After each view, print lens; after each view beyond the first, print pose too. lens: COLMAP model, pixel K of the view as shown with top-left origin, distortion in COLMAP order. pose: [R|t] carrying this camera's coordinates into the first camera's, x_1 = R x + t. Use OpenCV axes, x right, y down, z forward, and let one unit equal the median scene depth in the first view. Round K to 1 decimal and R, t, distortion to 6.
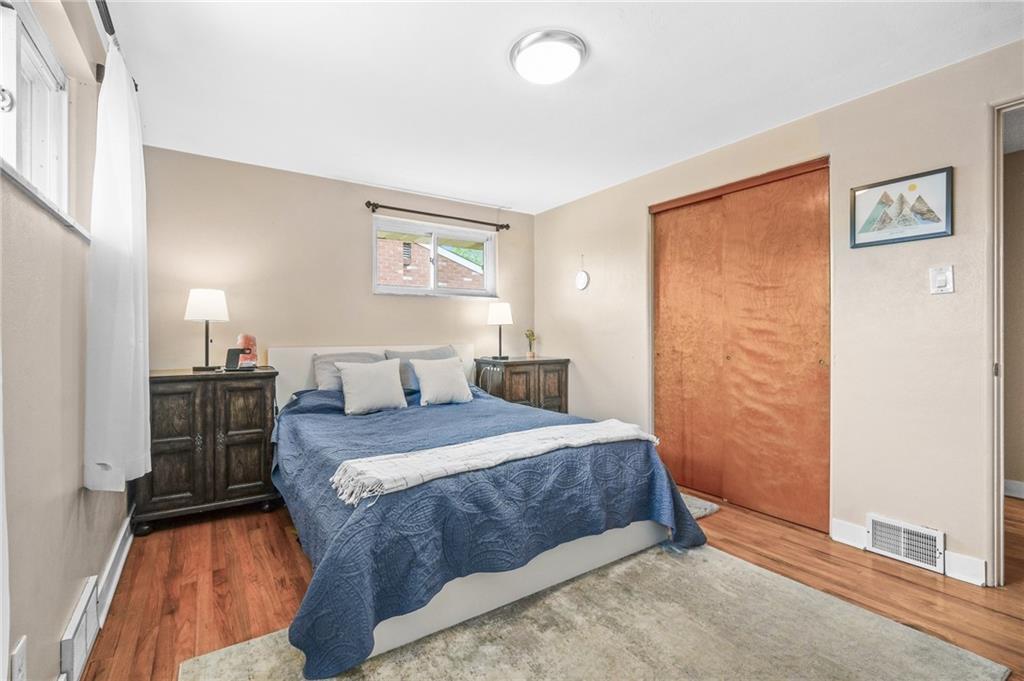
lens RADIAL K [[448.5, 0, 507.7], [0, 448.5, 334.5], [0, 0, 1]] dist [-0.000915, -0.000491]
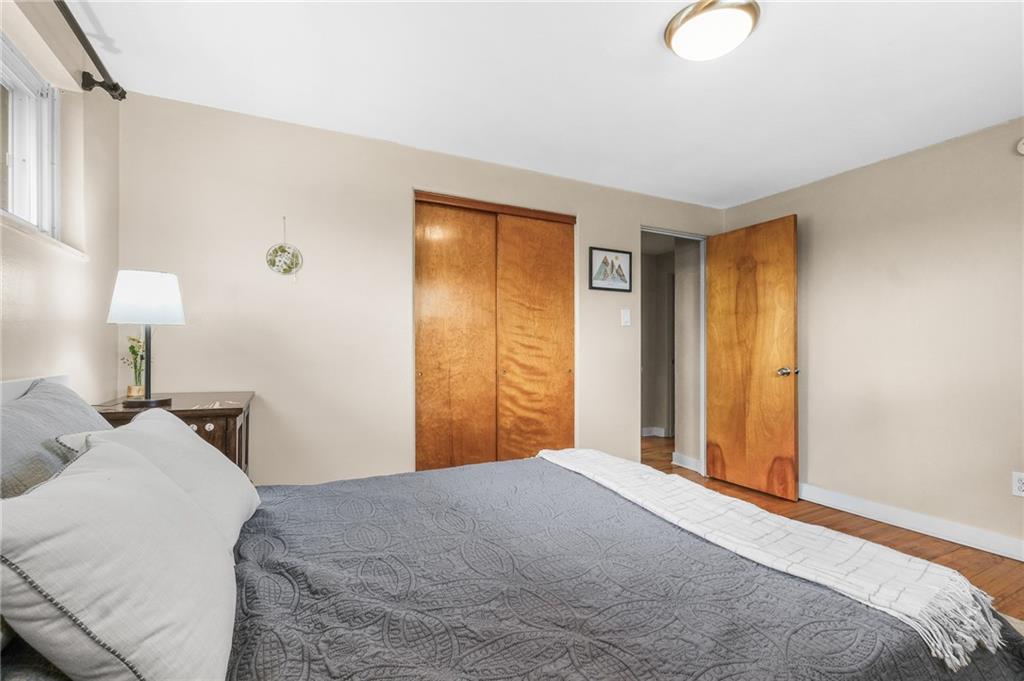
lens RADIAL K [[448.5, 0, 509.1], [0, 448.5, 347.1], [0, 0, 1]] dist [-0.000915, -0.000491]
pose [[0.134986, 0.007424, 0.990820, -0.553567], [-0.000716, 0.999972, -0.007395, 0.001511], [-0.990847, 0.000289, 0.134987, 0.881627]]
